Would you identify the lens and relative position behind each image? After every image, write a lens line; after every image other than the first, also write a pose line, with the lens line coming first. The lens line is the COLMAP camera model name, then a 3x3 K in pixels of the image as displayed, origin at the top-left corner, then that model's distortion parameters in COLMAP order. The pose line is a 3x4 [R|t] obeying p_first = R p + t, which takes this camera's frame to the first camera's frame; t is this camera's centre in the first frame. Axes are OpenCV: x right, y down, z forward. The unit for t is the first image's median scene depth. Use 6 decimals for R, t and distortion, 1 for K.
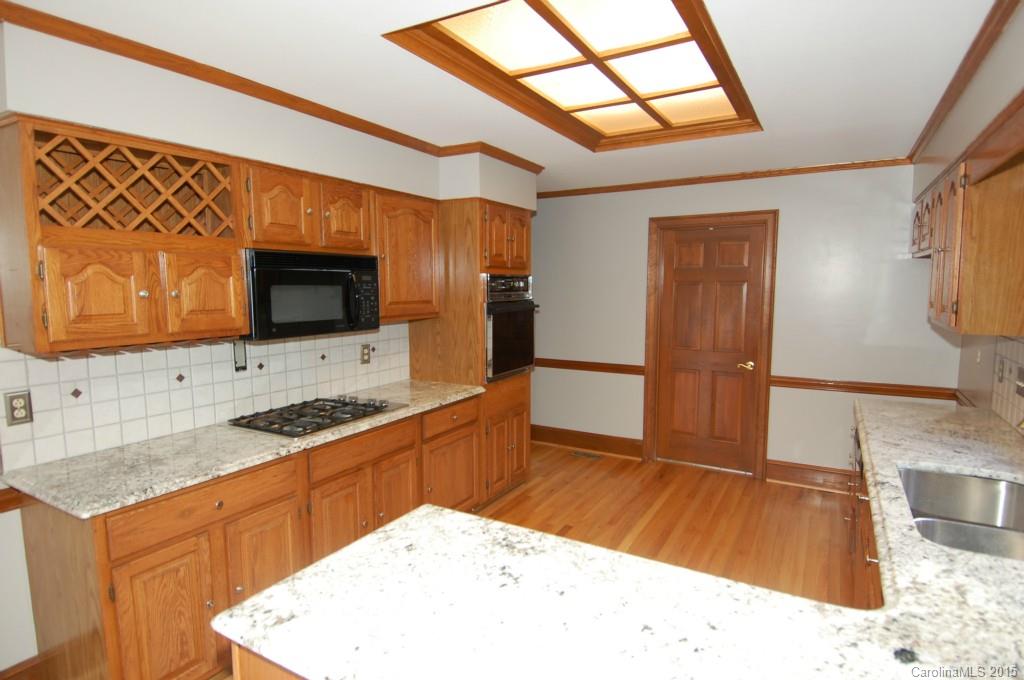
lens RADIAL K [[546.5, 0, 523.1], [0, 546.5, 340.8], [0, 0, 1]] dist [0.050131, -0.053473]
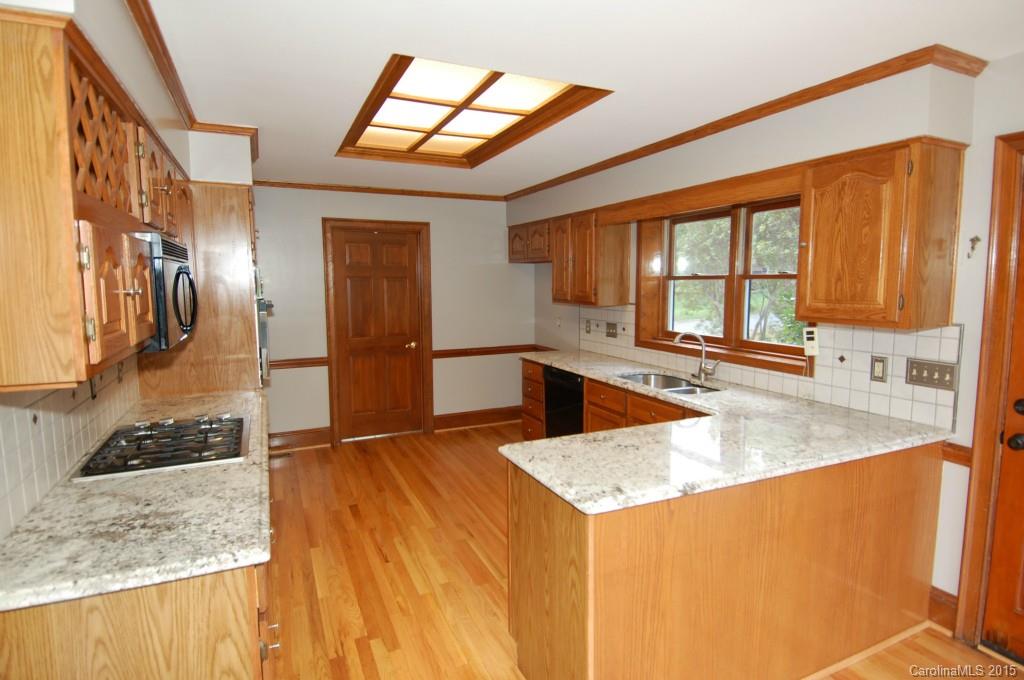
lens RADIAL K [[546.5, 0, 523.1], [0, 546.5, 340.8], [0, 0, 1]] dist [0.050131, -0.053473]
pose [[0.582056, -0.091171, 0.808022, -0.532425], [0.087317, 0.994957, 0.049364, -0.005481], [-0.808447, 0.041821, 0.587081, 0.082672]]
